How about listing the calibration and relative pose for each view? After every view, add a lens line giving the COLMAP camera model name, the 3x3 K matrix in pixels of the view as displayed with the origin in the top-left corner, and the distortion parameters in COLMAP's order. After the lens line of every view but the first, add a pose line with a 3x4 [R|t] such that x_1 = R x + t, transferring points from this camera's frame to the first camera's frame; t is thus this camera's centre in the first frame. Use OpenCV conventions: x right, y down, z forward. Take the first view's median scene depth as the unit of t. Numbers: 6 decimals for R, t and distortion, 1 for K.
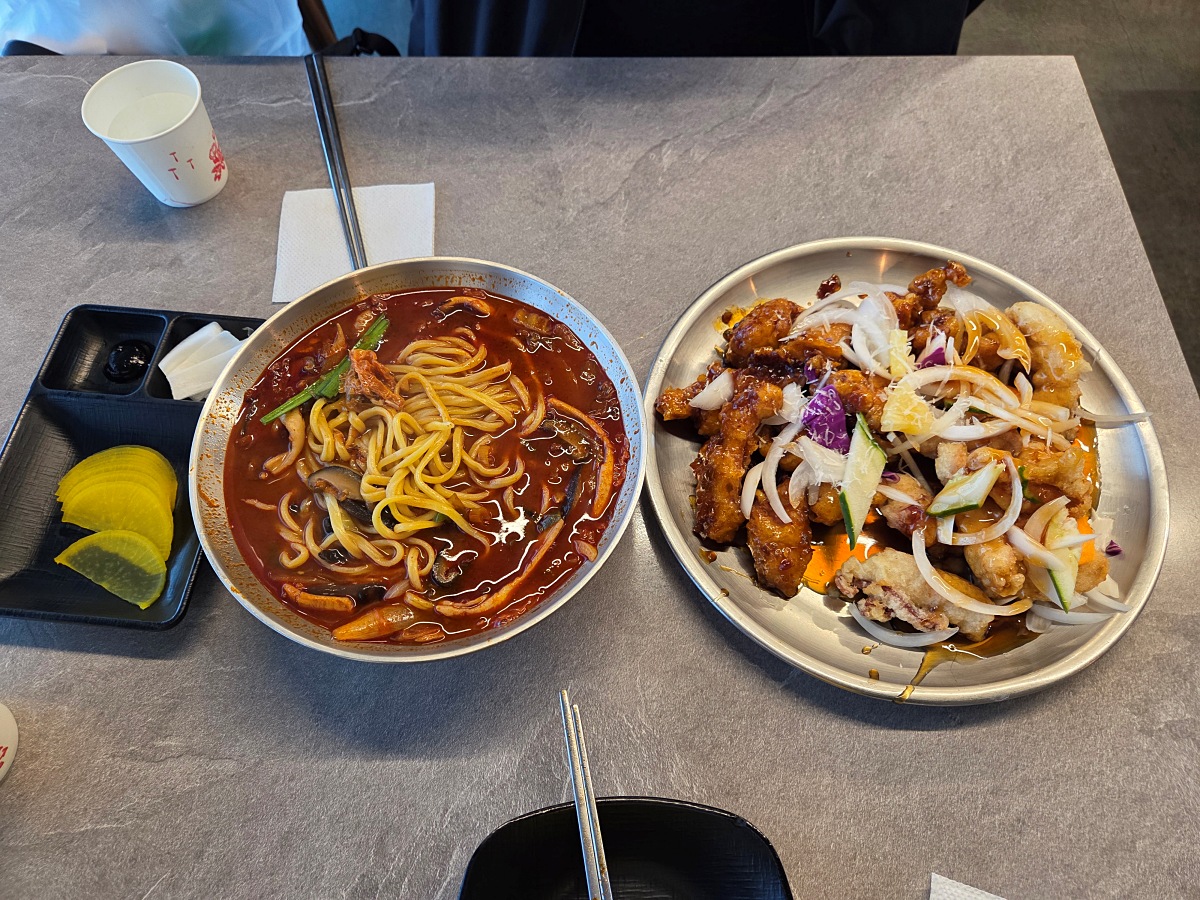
lens RADIAL K [[787.1, 0, 621.1], [0, 787.1, 446.2], [0, 0, 1]] dist [0.069985, -0.103232]
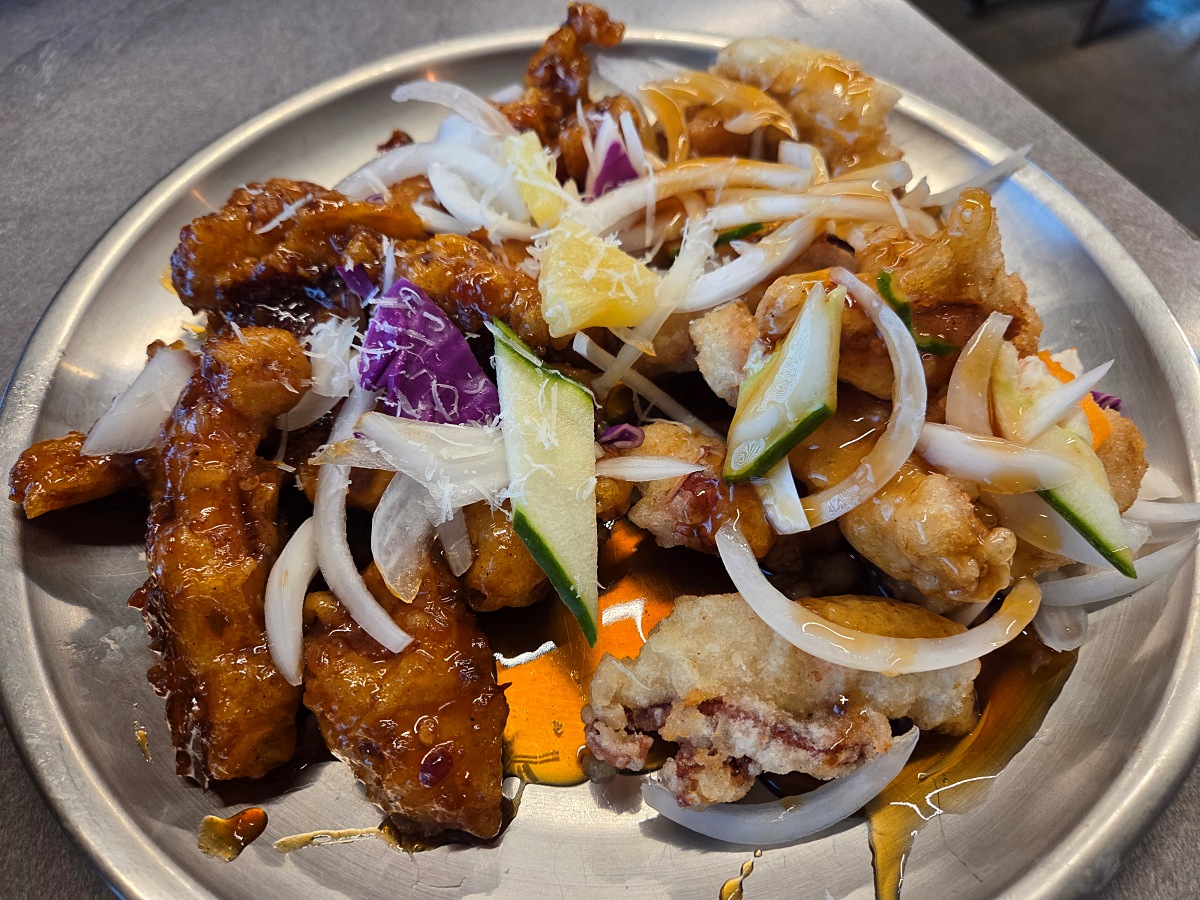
lens RADIAL K [[787.1, 0, 621.1], [0, 787.1, 446.2], [0, 0, 1]] dist [0.069985, -0.103232]
pose [[0.901136, -0.359603, 0.242157, 0.241872], [0.387174, 0.918844, -0.076304, 0.076979], [-0.195065, 0.162518, 0.967232, 0.608863]]
